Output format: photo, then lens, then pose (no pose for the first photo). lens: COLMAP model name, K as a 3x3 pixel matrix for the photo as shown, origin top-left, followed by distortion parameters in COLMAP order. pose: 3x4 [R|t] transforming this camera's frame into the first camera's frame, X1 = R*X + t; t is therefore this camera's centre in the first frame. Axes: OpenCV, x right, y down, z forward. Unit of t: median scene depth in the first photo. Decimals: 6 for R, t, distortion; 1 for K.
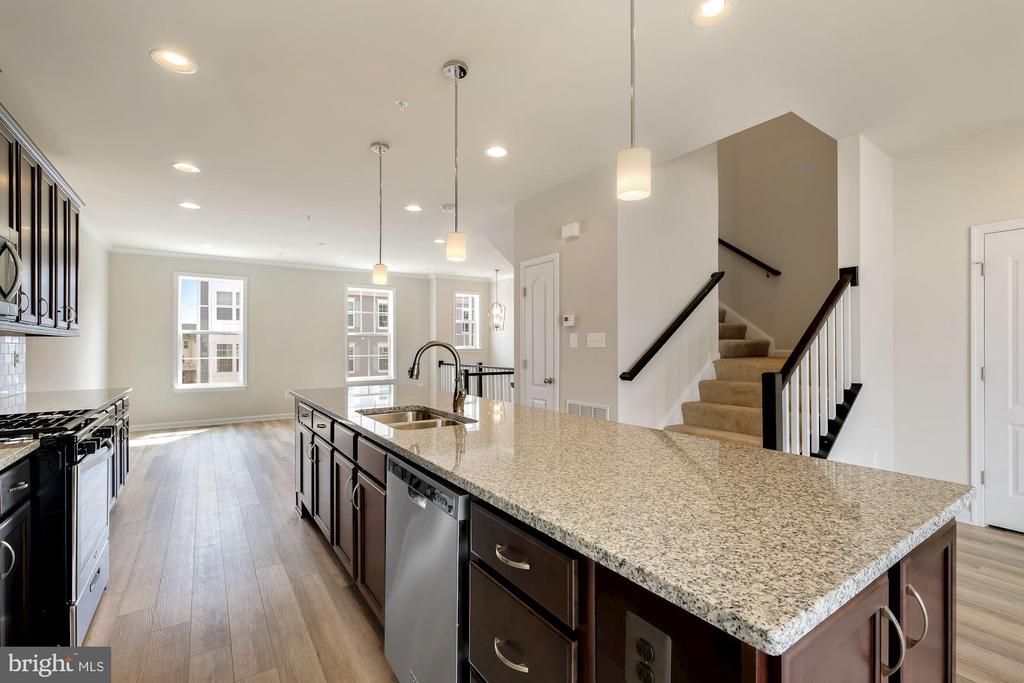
lens RADIAL K [[462.8, 0, 512.6], [0, 462.8, 343.8], [0, 0, 1]] dist [-0.001103, -0.000691]
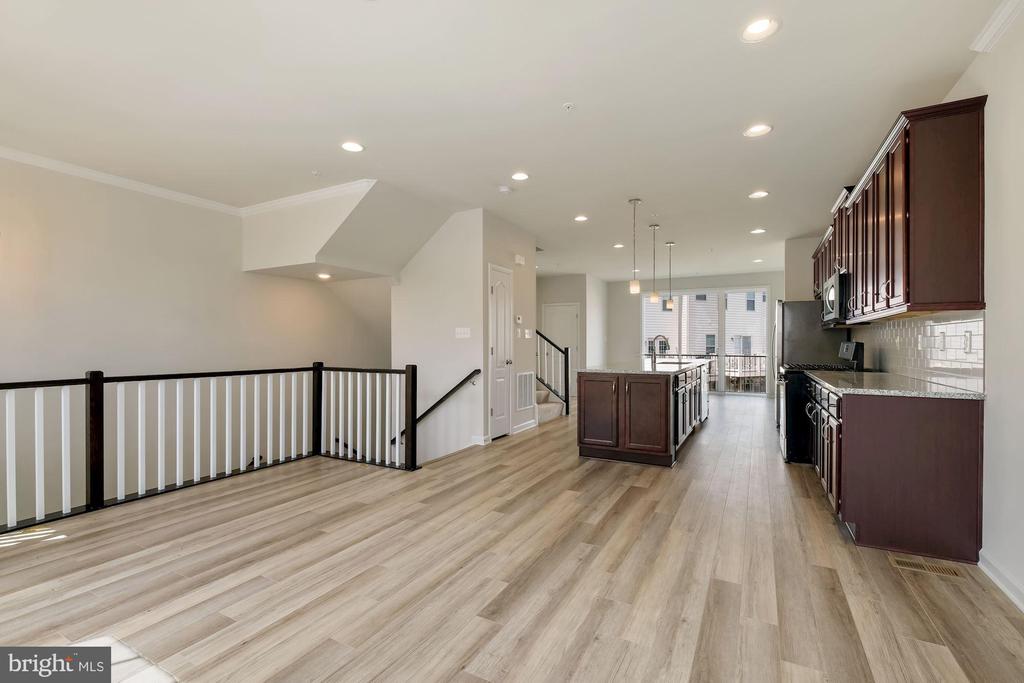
lens RADIAL K [[462.8, 0, 512.6], [0, 462.8, 343.8], [0, 0, 1]] dist [-0.001103, -0.000691]
pose [[-0.472886, 0.000498, 0.881123, -1.031512], [-0.004802, 0.999984, -0.003142, 0.028273], [-0.881110, -0.005717, -0.472876, 1.498175]]
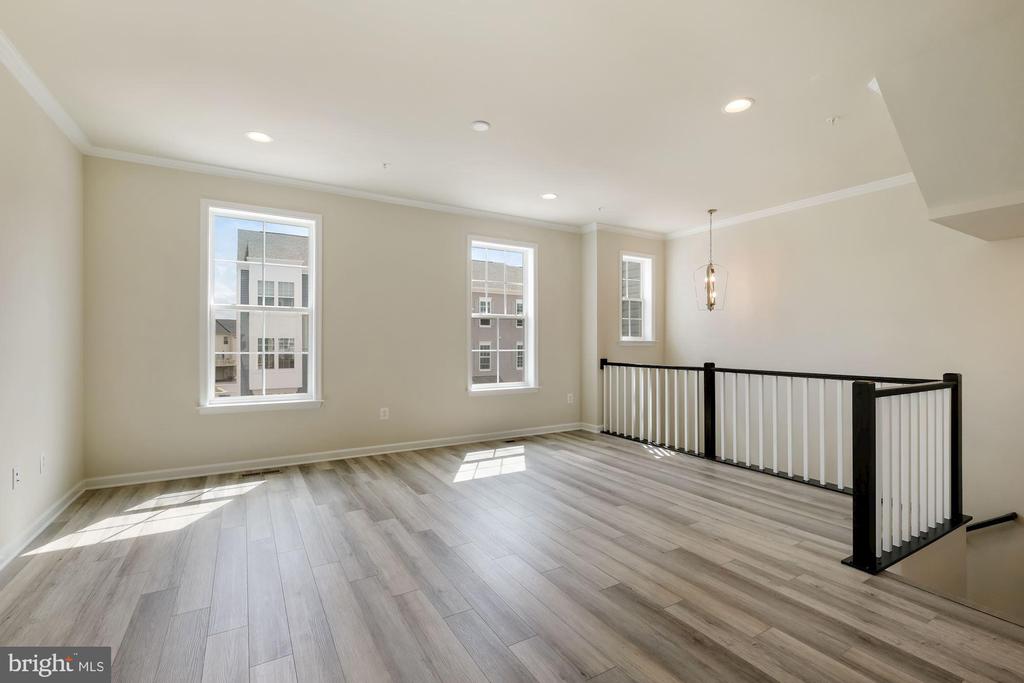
lens RADIAL K [[462.8, 0, 512.6], [0, 462.8, 343.8], [0, 0, 1]] dist [-0.001103, -0.000691]
pose [[0.998198, 0.004508, -0.059845, -0.518053], [-0.004136, 0.999971, 0.006338, 0.025443], [0.059872, -0.006079, 0.998188, 0.748512]]
